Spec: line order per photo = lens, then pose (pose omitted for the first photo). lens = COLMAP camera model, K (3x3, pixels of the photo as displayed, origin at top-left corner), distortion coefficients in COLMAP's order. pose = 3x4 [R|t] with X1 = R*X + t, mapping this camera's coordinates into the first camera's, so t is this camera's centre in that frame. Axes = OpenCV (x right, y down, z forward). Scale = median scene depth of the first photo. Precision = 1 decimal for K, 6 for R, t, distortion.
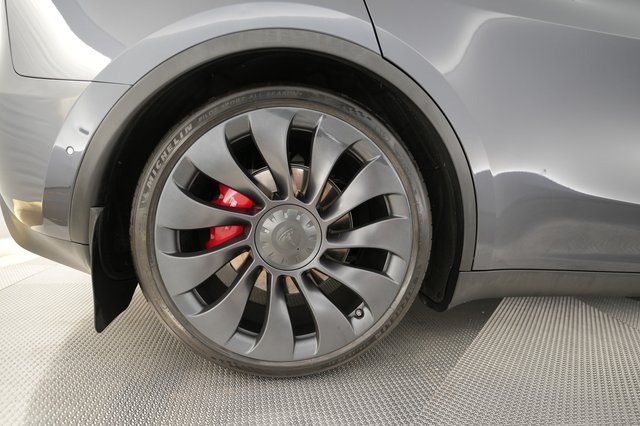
lens RADIAL K [[325.0, 0, 322.0], [0, 325.0, 216.1], [0, 0, 1]] dist [-0.005914, -0.000260]
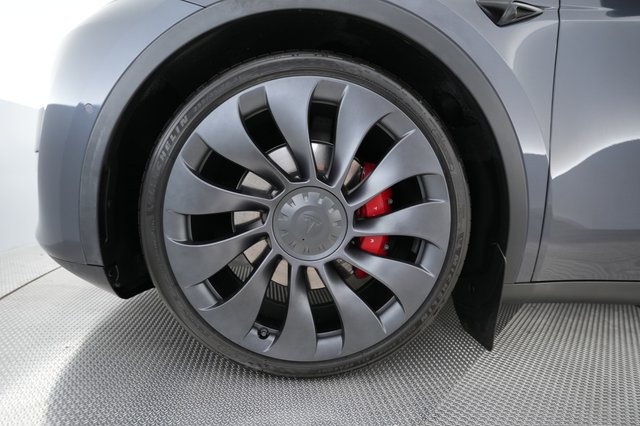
lens RADIAL K [[325.0, 0, 323.2], [0, 325.0, 211.6], [0, 0, 1]] dist [-0.005914, -0.000260]
pose [[0.998346, 0.000633, -0.057481, -0.015882], [0.001342, 0.999410, 0.034315, 0.001016], [0.057469, -0.034335, 0.997757, 0.107925]]
